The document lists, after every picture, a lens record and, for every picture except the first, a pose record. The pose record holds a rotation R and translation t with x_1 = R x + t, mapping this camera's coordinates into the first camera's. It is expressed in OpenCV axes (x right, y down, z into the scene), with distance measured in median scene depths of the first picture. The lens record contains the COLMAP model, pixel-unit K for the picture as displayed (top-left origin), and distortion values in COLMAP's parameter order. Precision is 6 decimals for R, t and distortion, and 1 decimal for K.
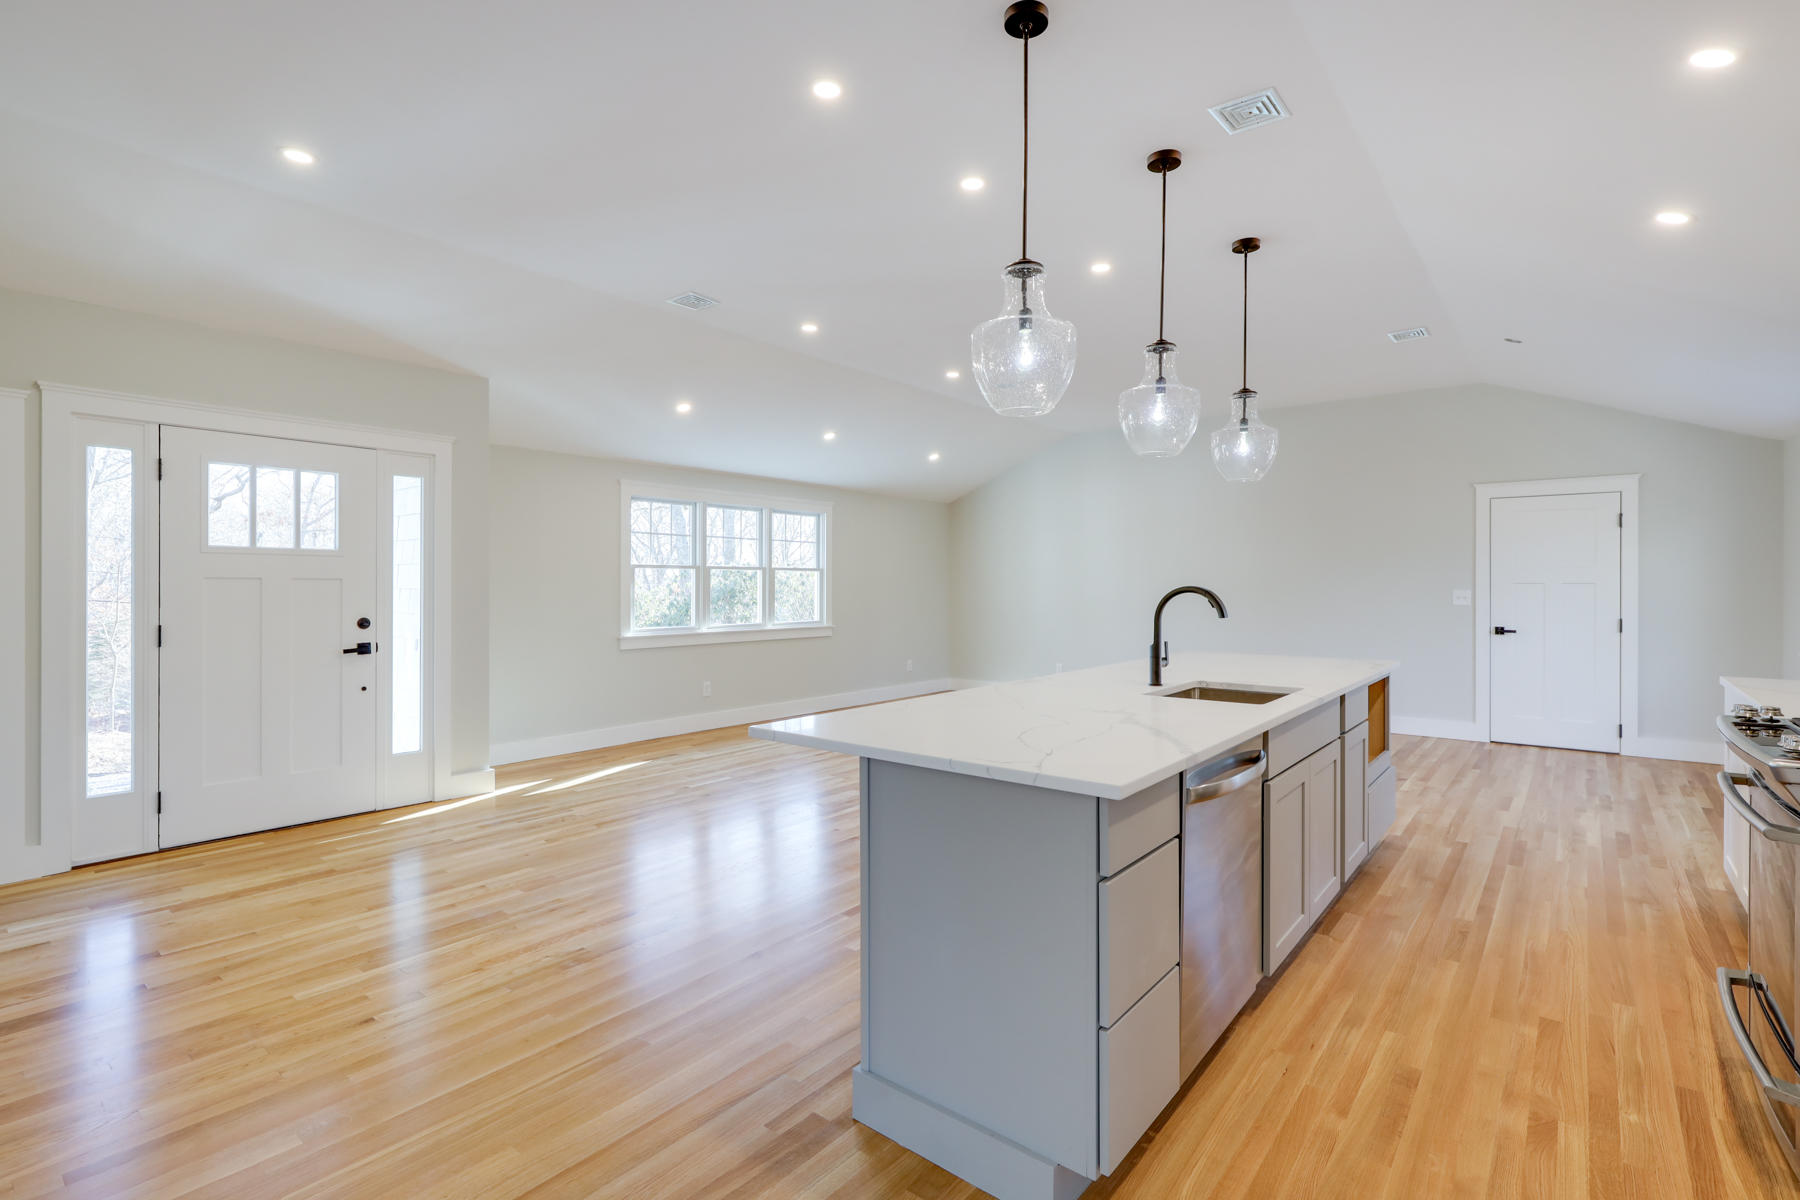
lens RADIAL K [[826.4, 0, 912.8], [0, 826.4, 590.6], [0, 0, 1]] dist [-0.000689, 0.000227]
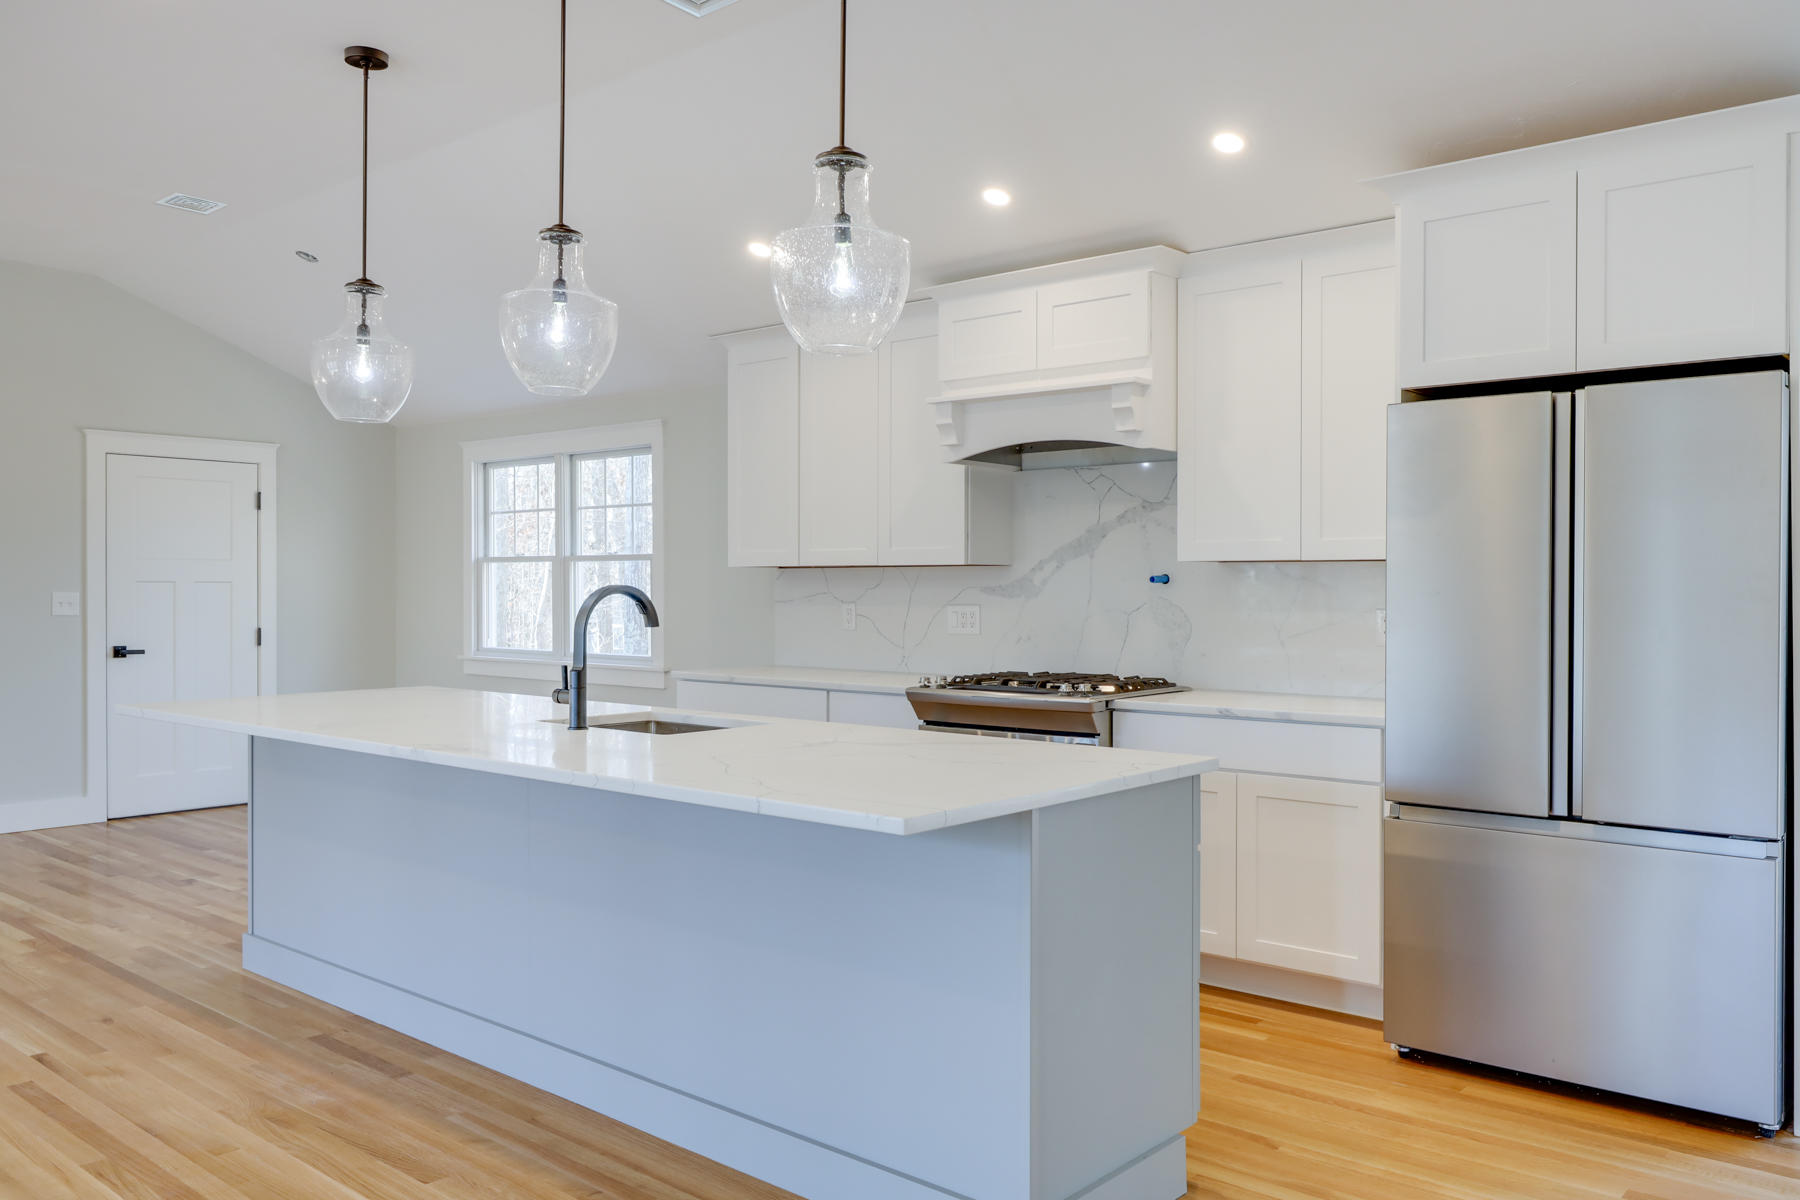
lens RADIAL K [[1398.1, 0, 915.5], [0, 1398.1, 598.9], [0, 0, 1]] dist [0.000432, -0.002578]
pose [[0.029456, -0.007283, 0.999540, -0.794320], [0.003274, 0.999969, 0.007189, -0.001137], [-0.999561, 0.003061, 0.029479, 0.631165]]
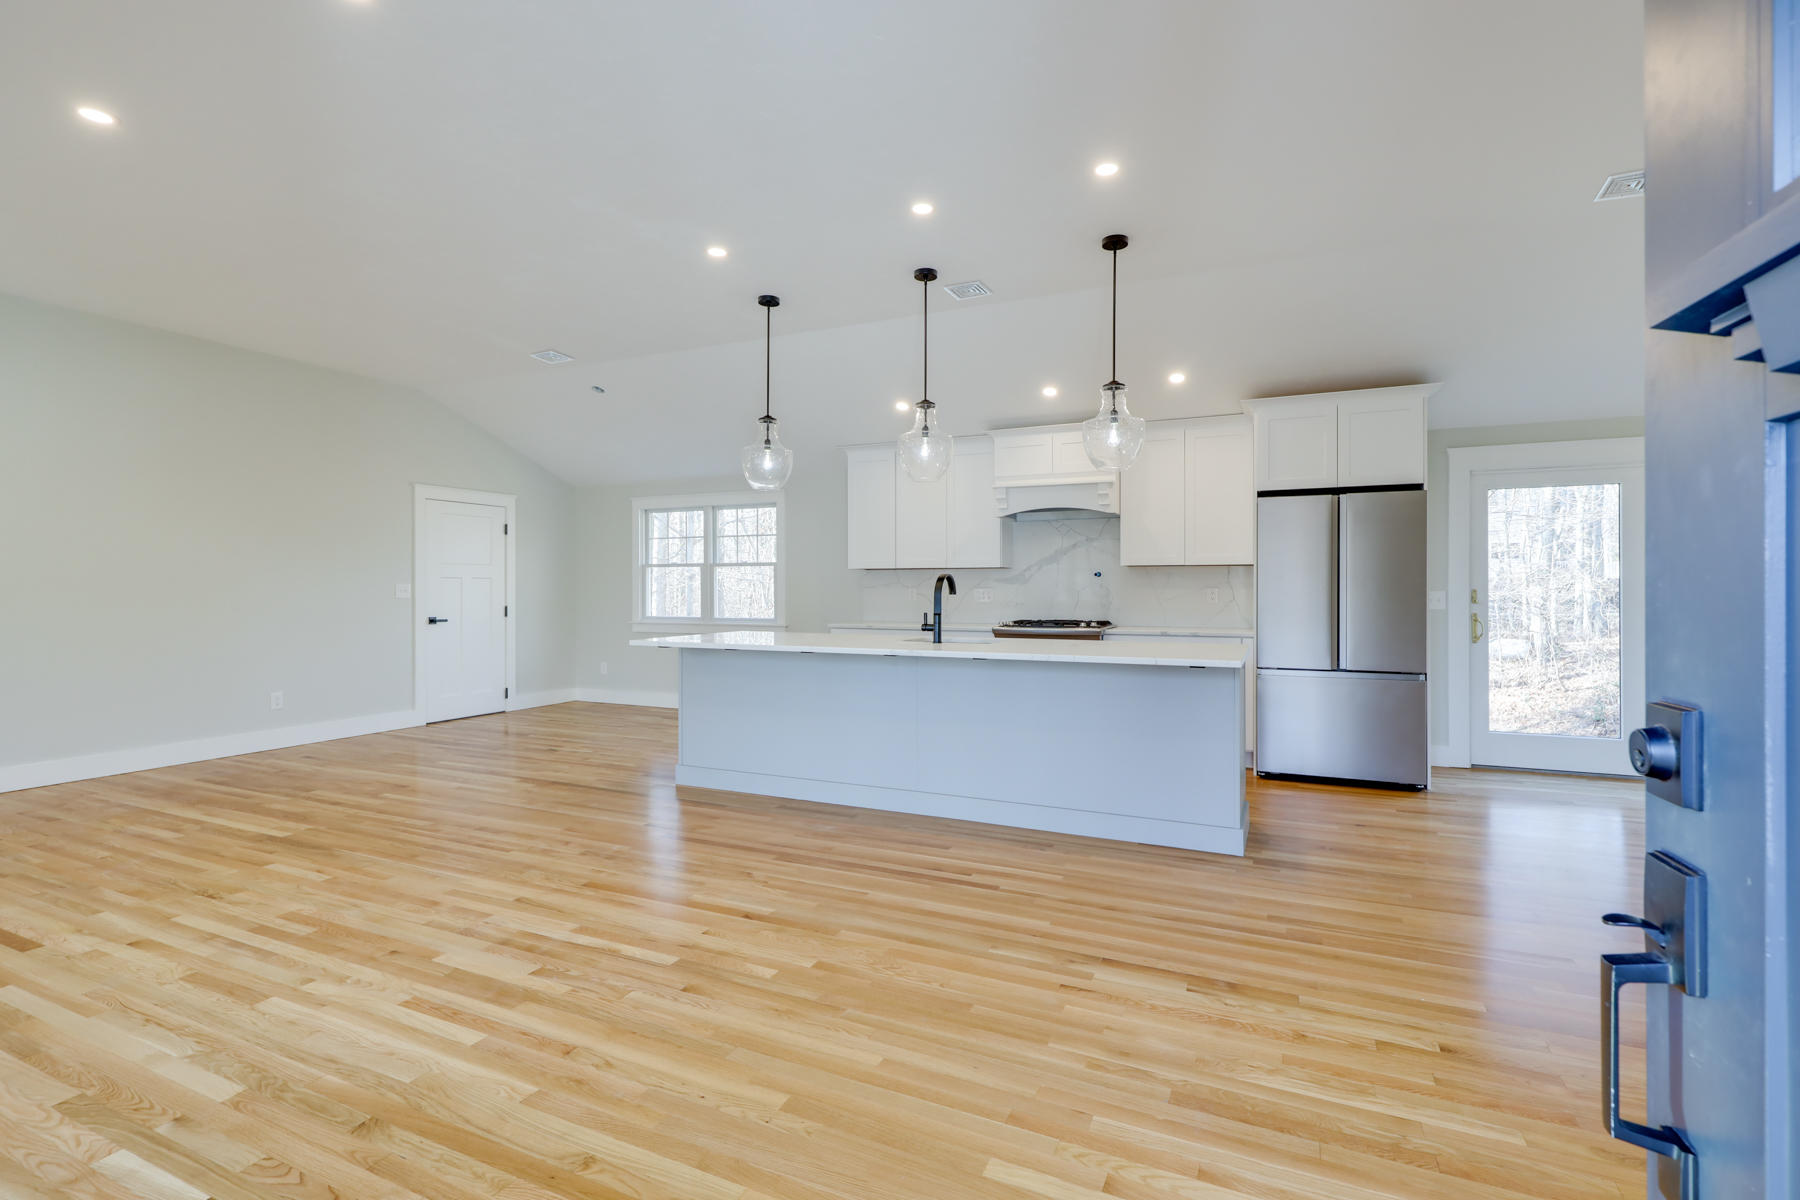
lens RADIAL K [[826.4, 0, 912.8], [0, 826.4, 590.6], [0, 0, 1]] dist [-0.000689, 0.000227]
pose [[-0.247868, -0.002219, 0.968791, -0.998631], [0.005963, 0.999975, 0.003817, 0.016500], [-0.968775, 0.006723, -0.247849, 1.287291]]
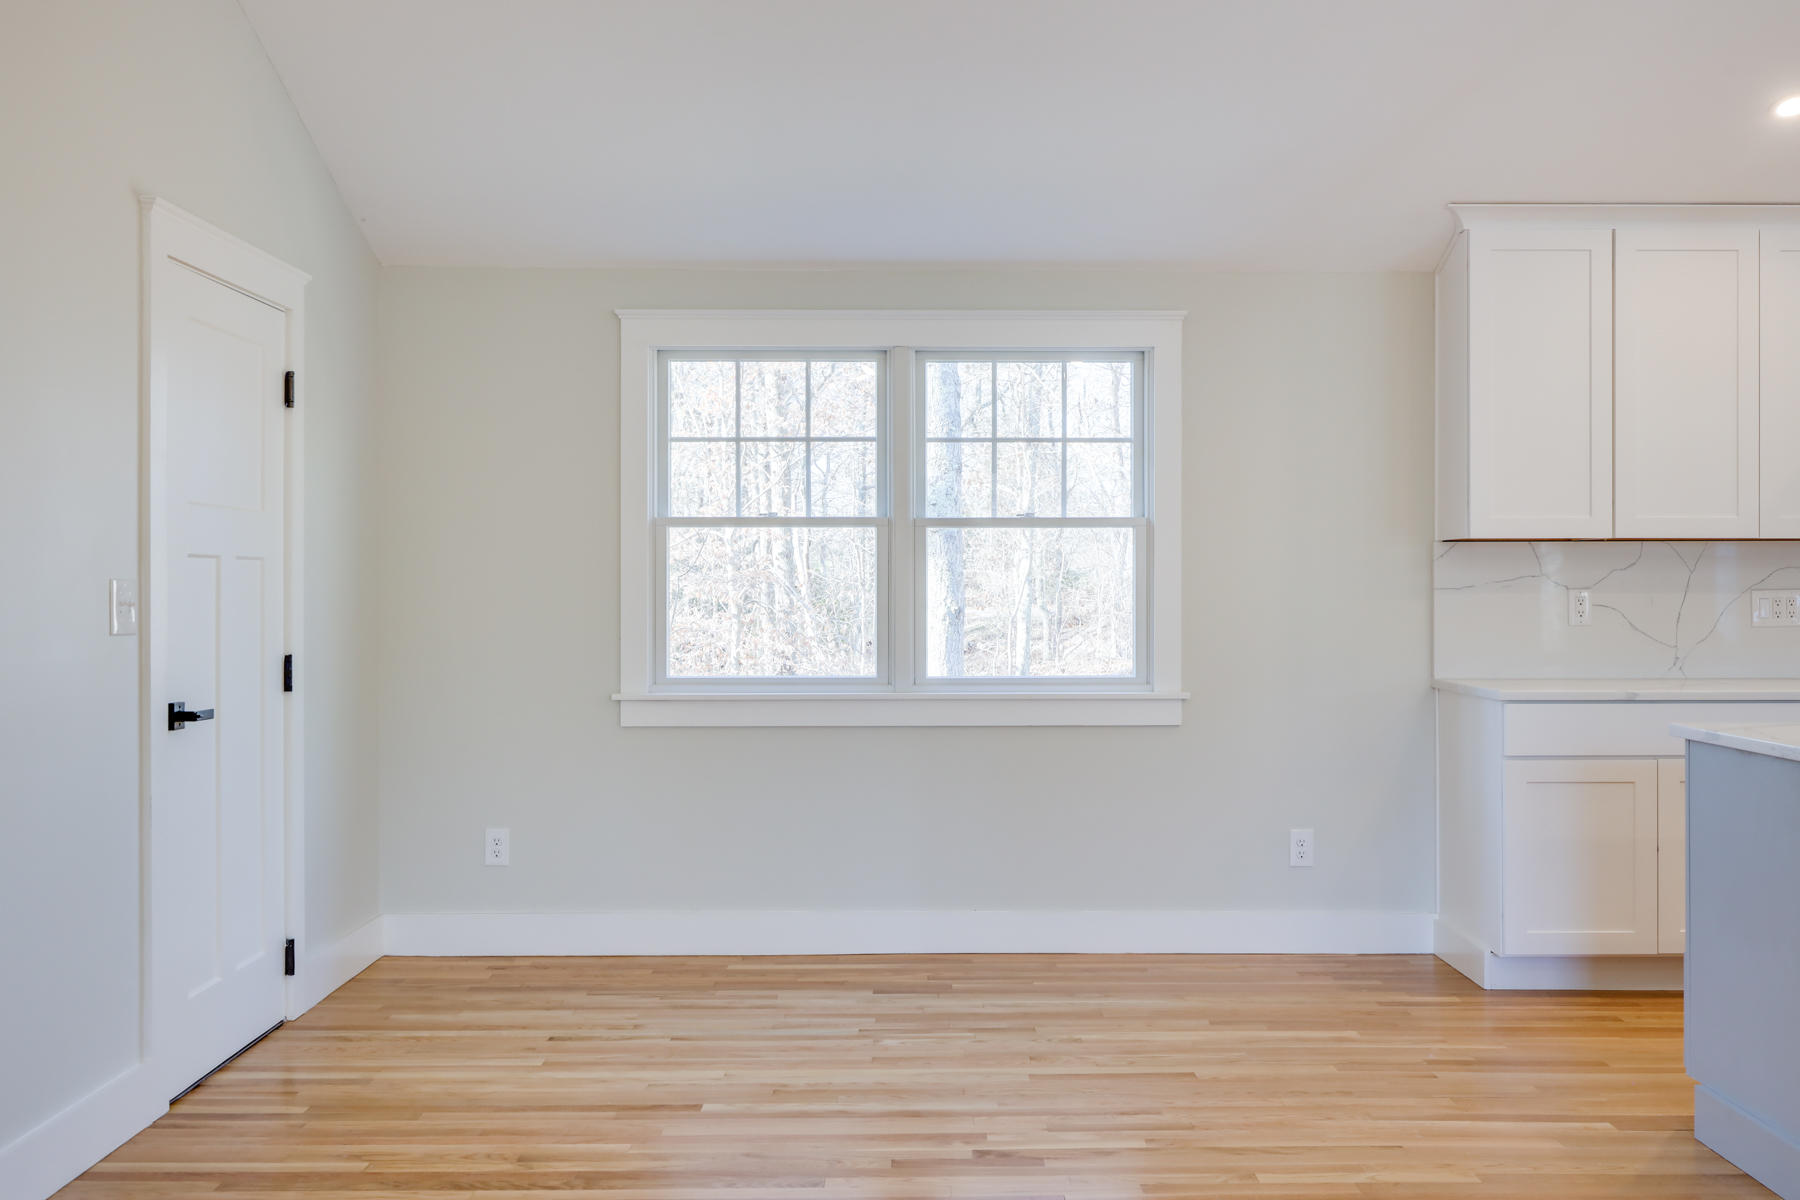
lens RADIAL K [[1757.9, 0, 900.0], [0, 1757.9, 600.0], [0, 0, 1]] dist [0.005880, 0.003287]
pose [[-0.640774, -0.004412, 0.767717, 0.140526], [0.006337, 0.999919, 0.011035, 0.004686], [-0.767703, 0.011936, -0.640694, 2.363974]]
